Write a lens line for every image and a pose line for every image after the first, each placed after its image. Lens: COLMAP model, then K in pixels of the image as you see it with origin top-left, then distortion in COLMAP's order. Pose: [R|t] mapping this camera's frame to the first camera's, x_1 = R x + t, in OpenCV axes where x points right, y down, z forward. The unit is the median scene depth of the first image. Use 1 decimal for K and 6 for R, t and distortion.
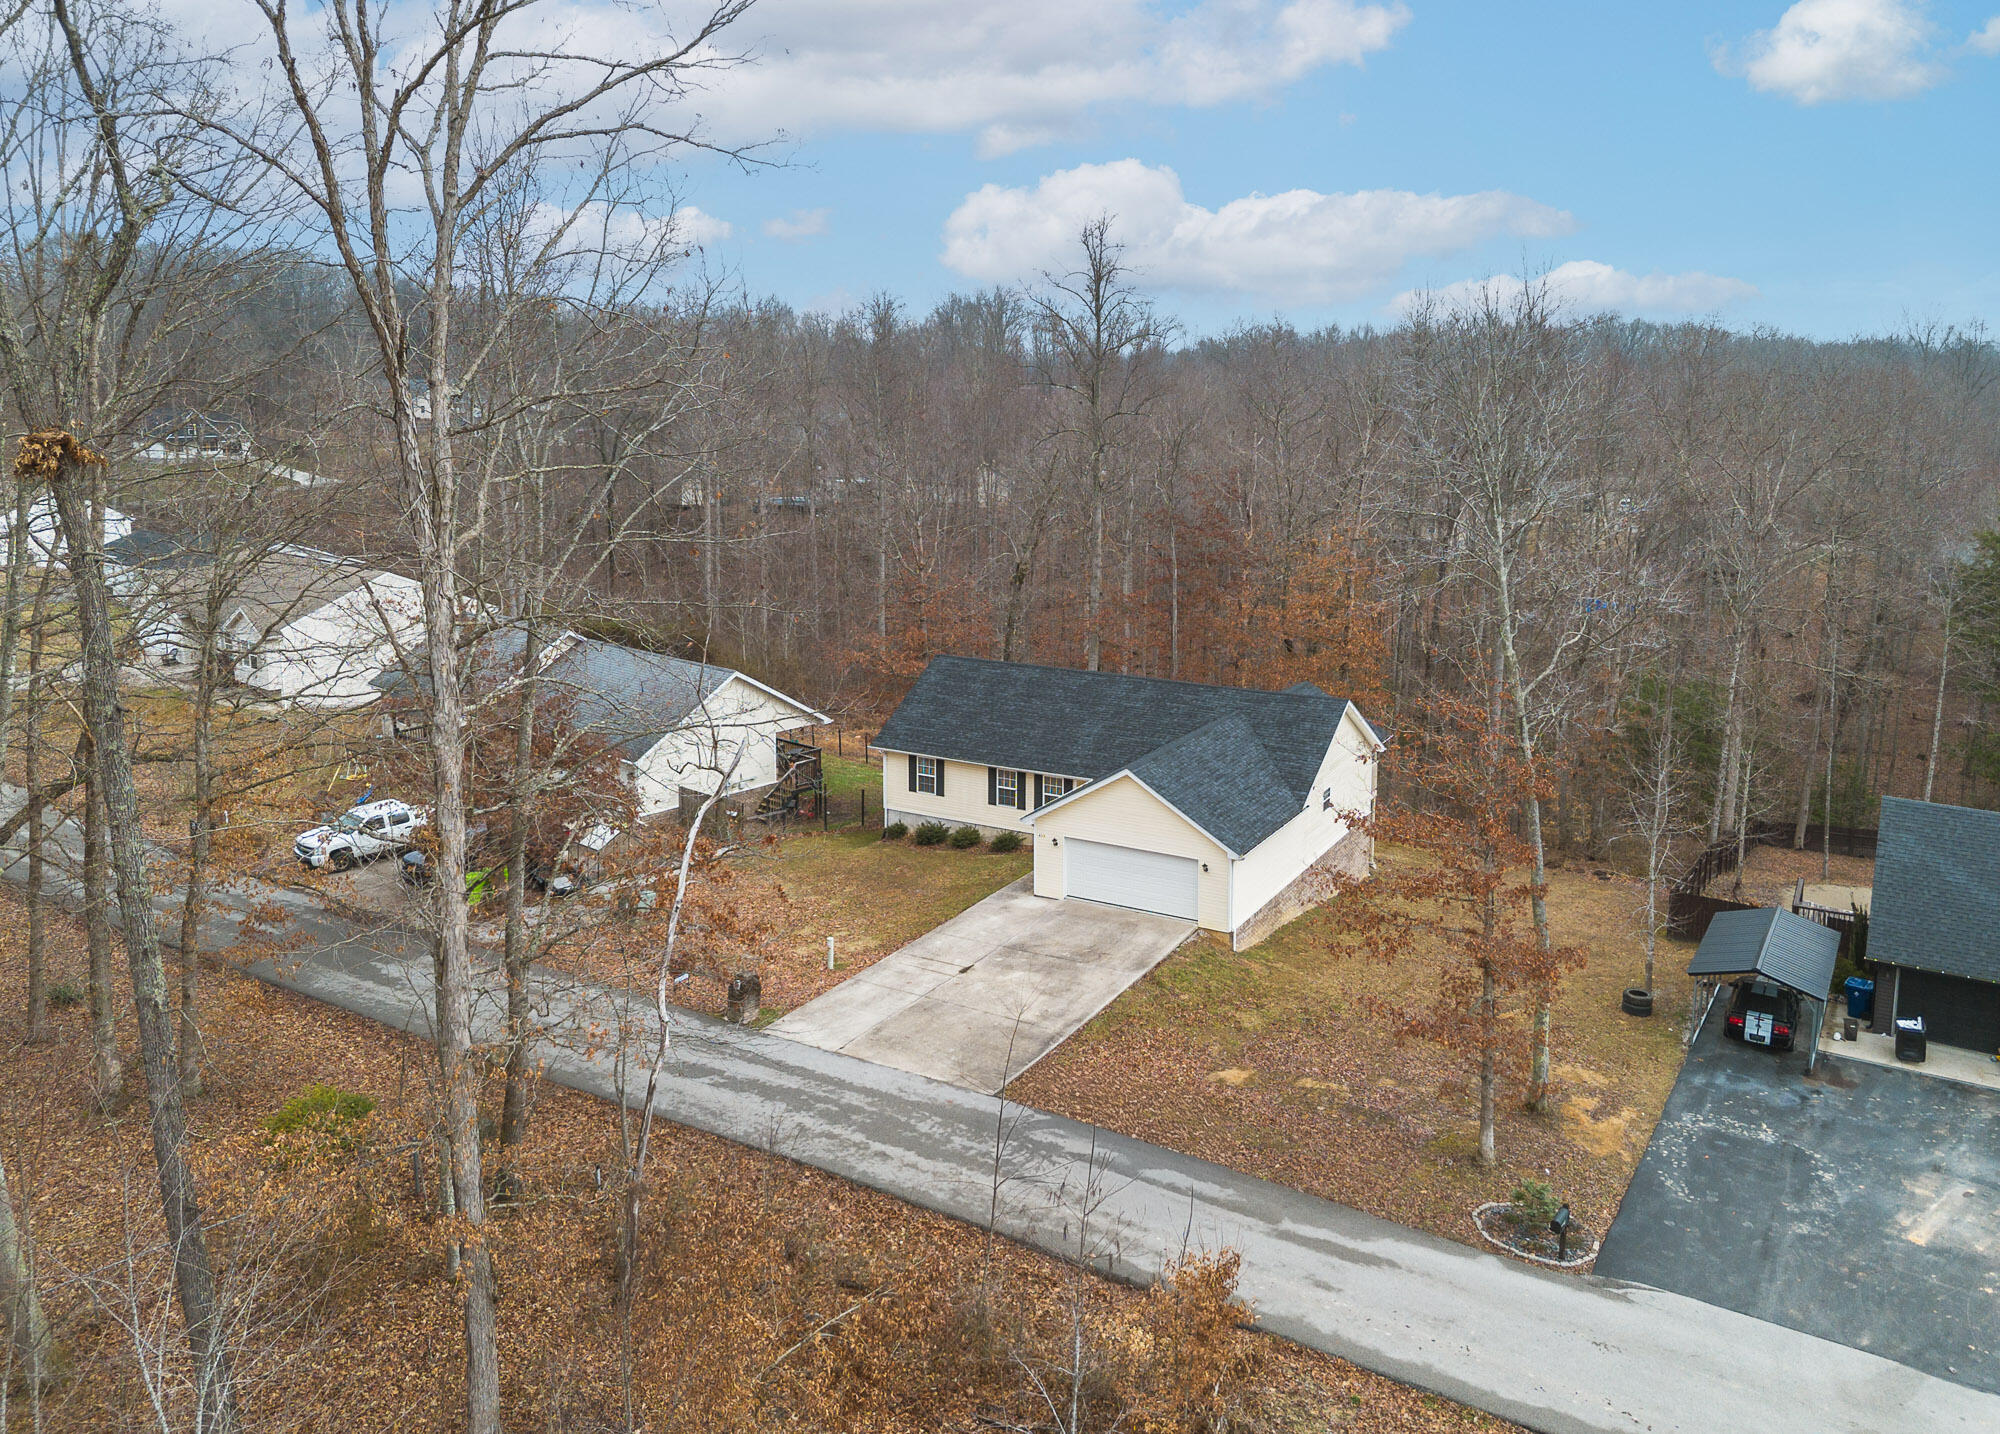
lens RADIAL K [[1421.1, 0, 1009.0], [0, 1421.1, 637.6], [0, 0, 1]] dist [0.106950, 0.000252]
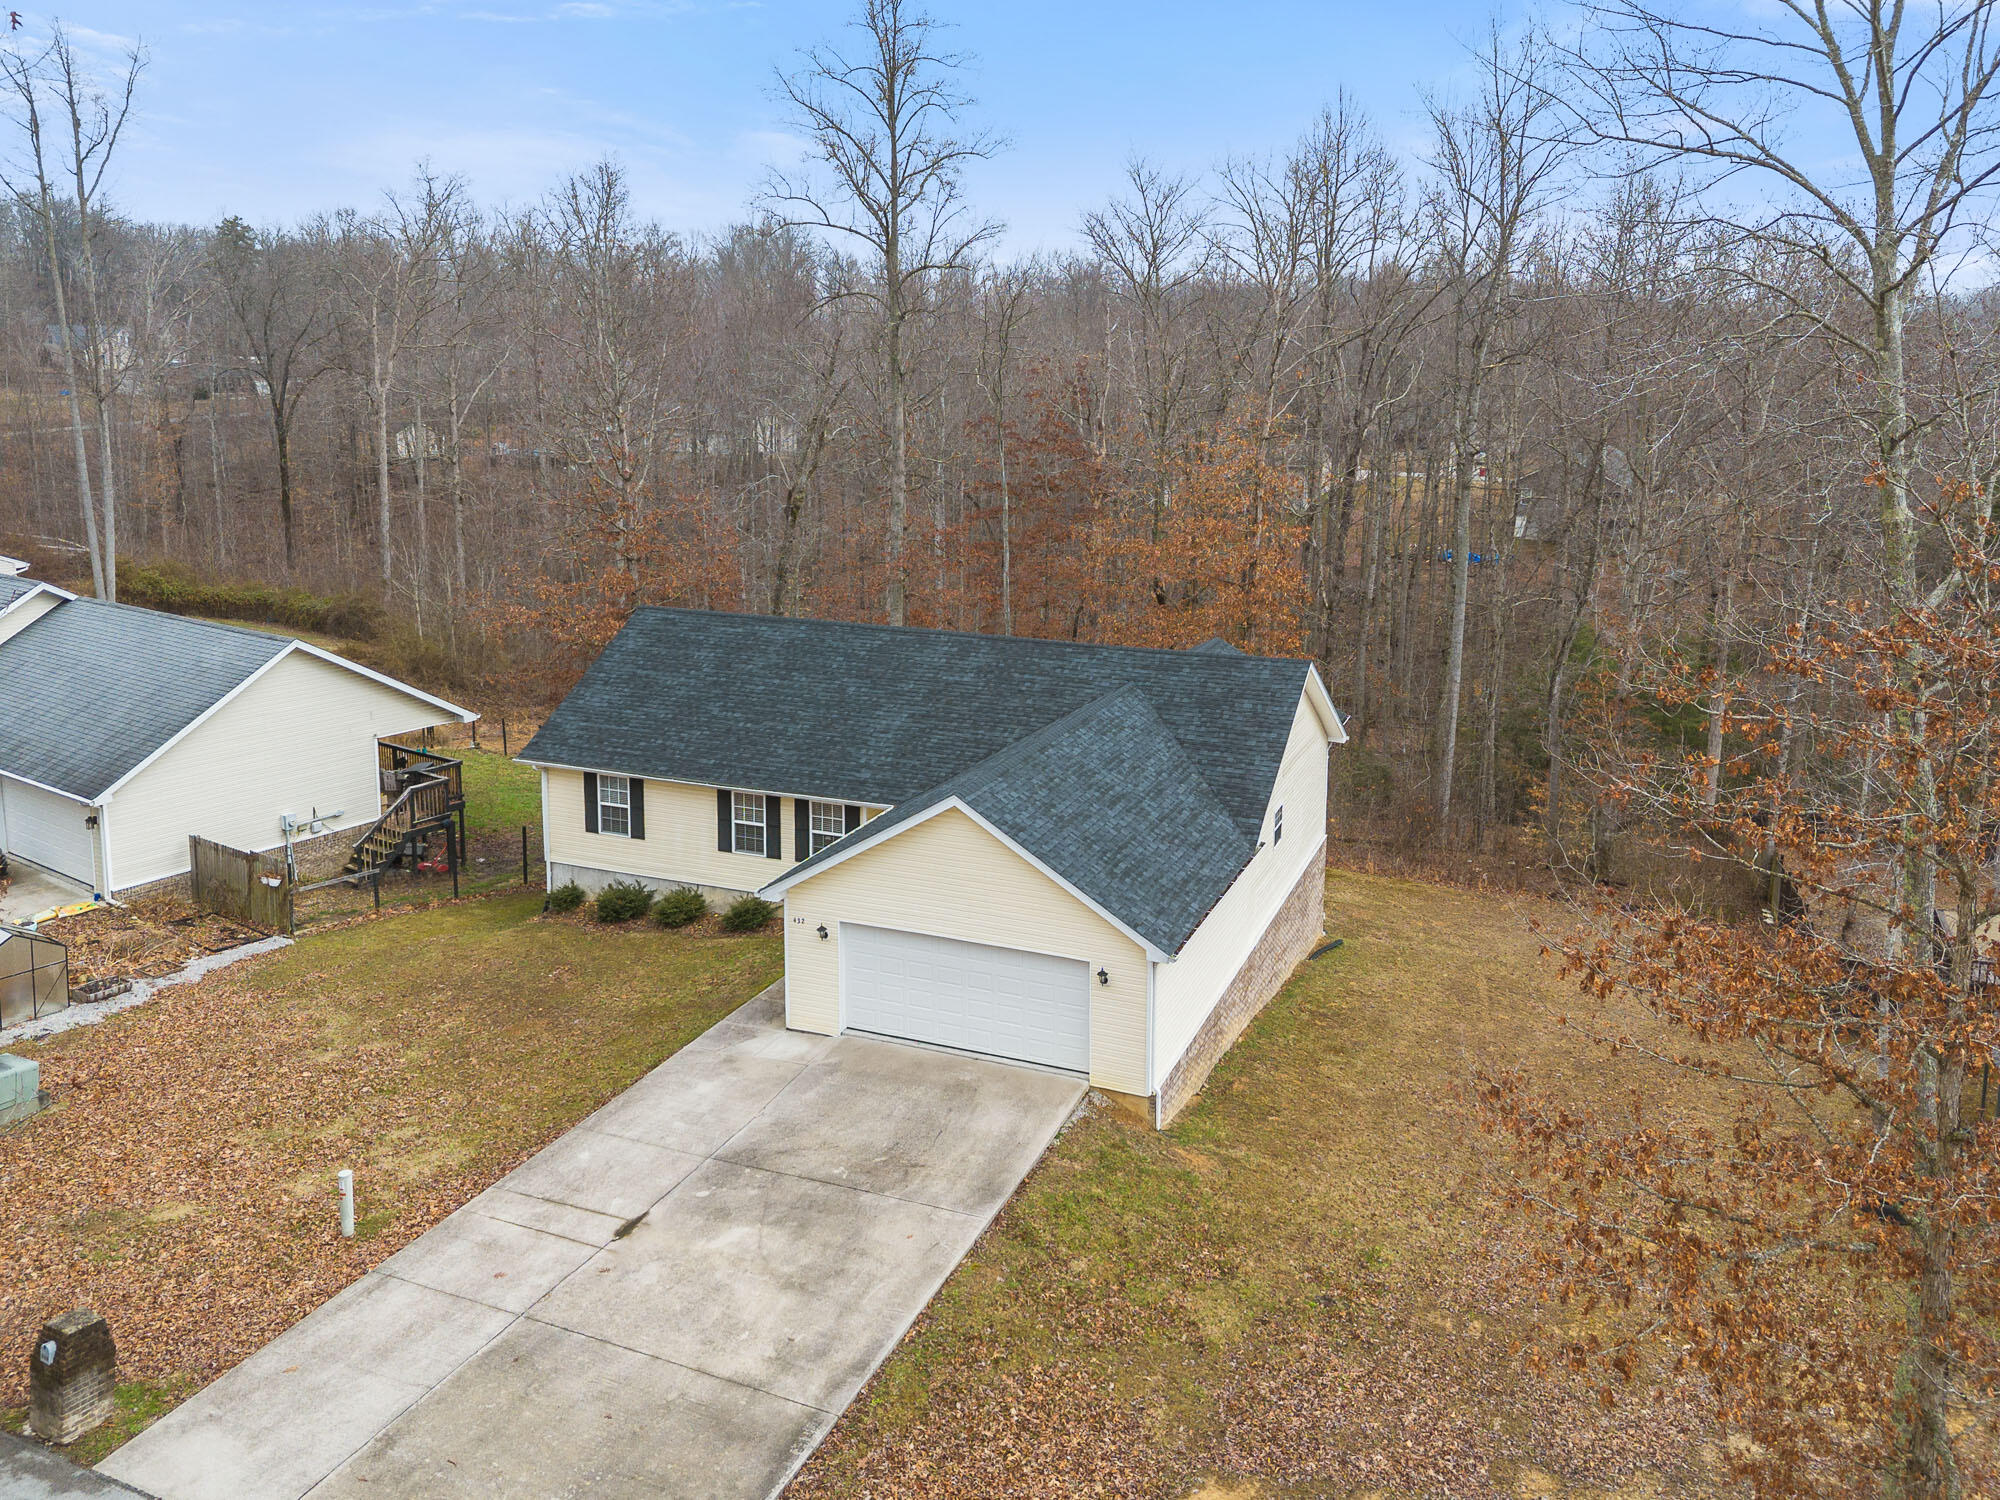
lens RADIAL K [[1487.0, 0, 1019.9], [0, 1487.0, 605.0], [0, 0, 1]] dist [0.034018, -0.011848]
pose [[0.990273, -0.015242, 0.138301, 0.028388], [0.016432, 0.999837, -0.007464, 0.023020], [-0.138164, 0.009664, 0.990362, 0.400544]]
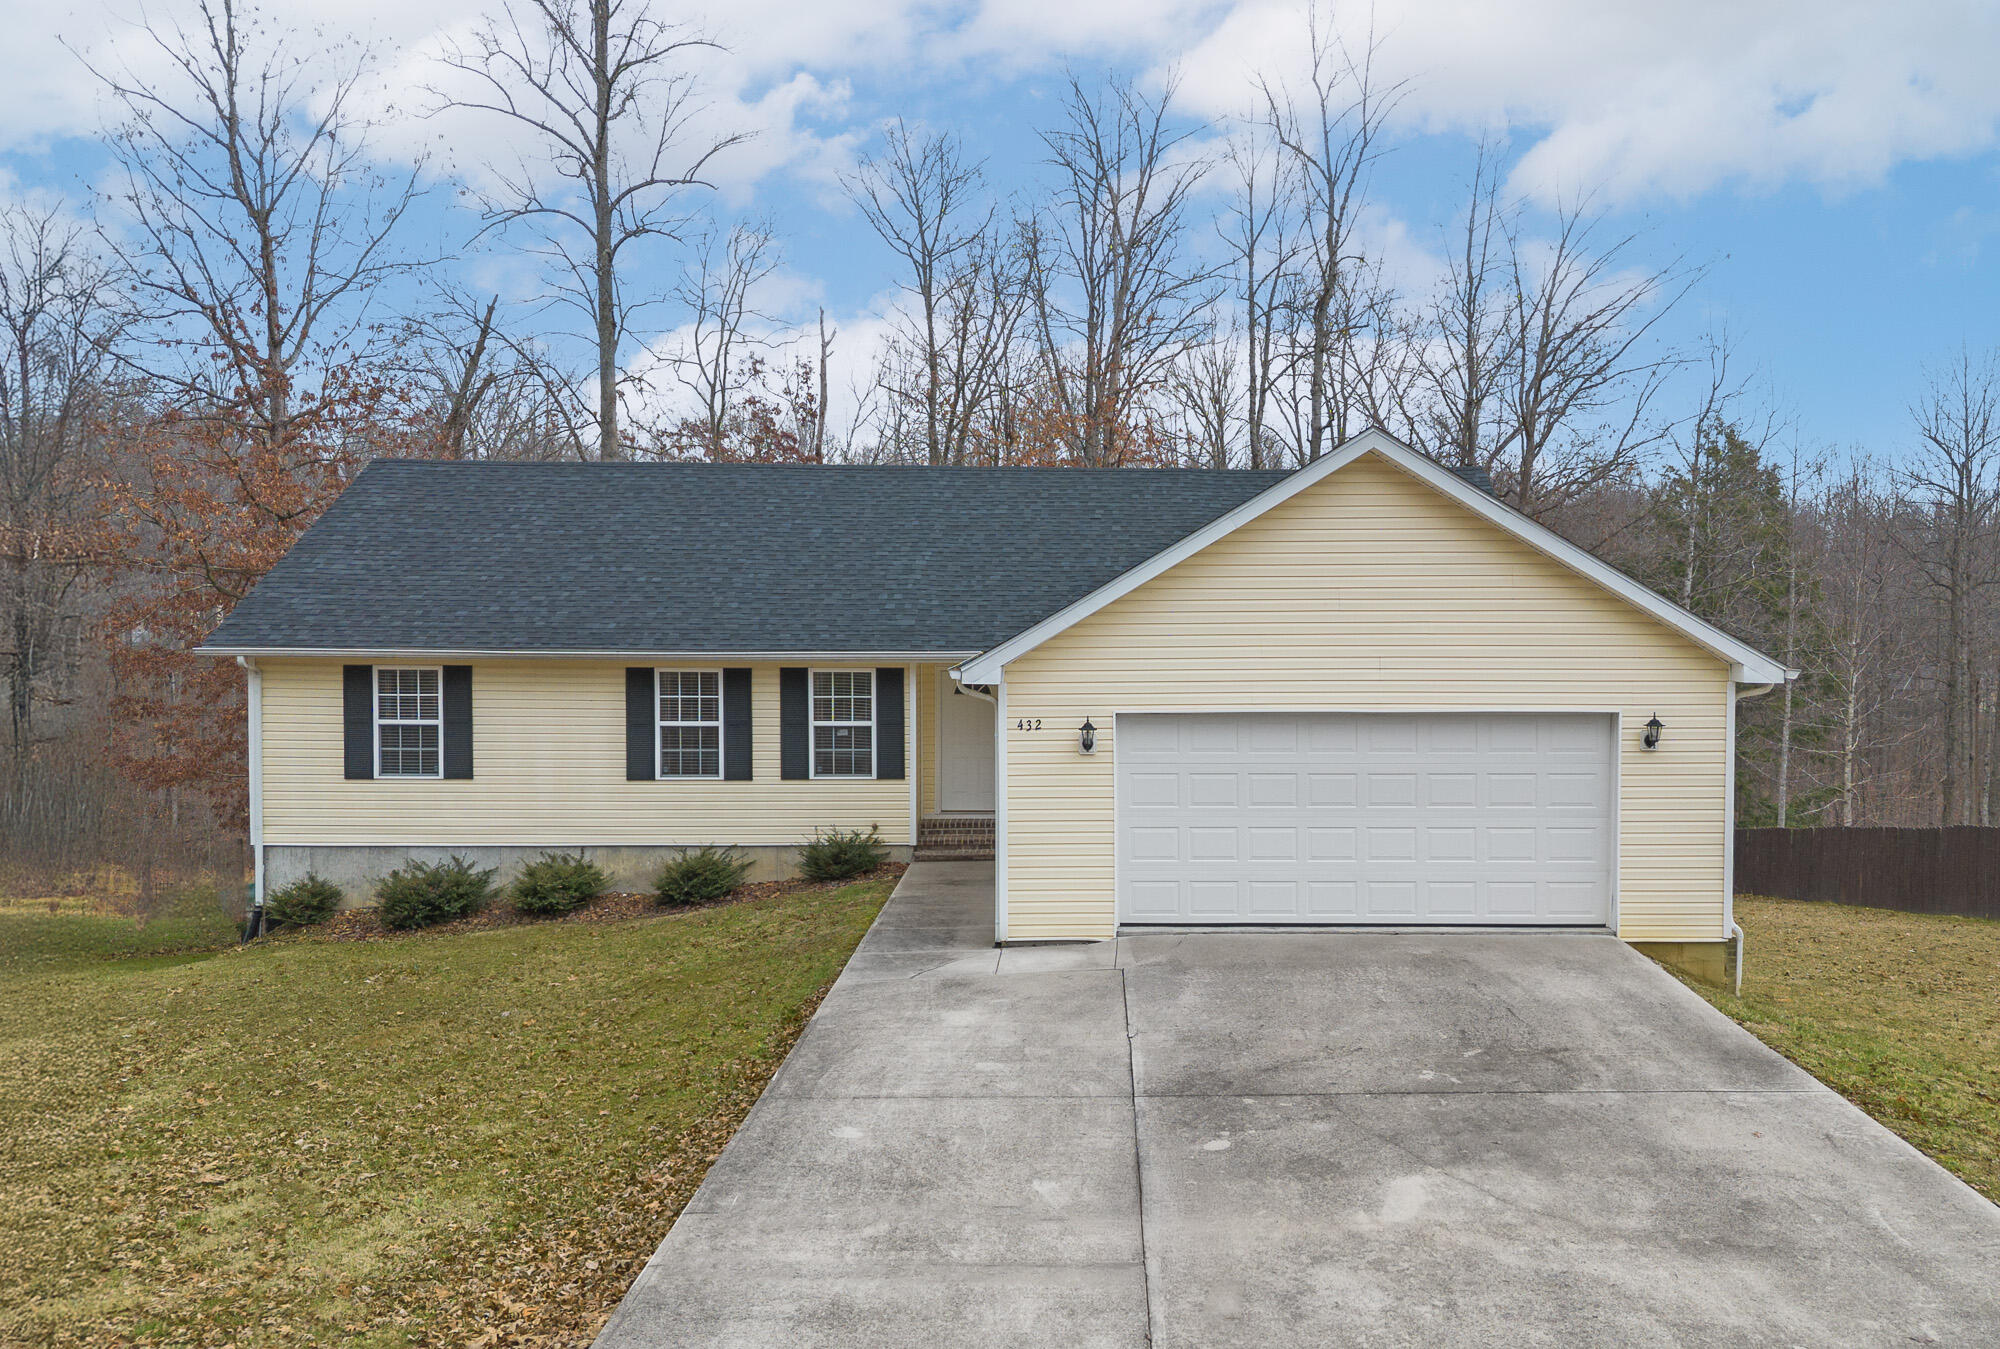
lens RADIAL K [[1499.3, 0, 1079.6], [0, 1499.3, 701.8], [0, 0, 1]] dist [0.034216, -0.003728]
pose [[0.863477, -0.025435, 0.503747, -0.112541], [0.080353, 0.992910, -0.087600, 0.152613], [-0.497947, 0.116118, 0.859398, 0.695688]]
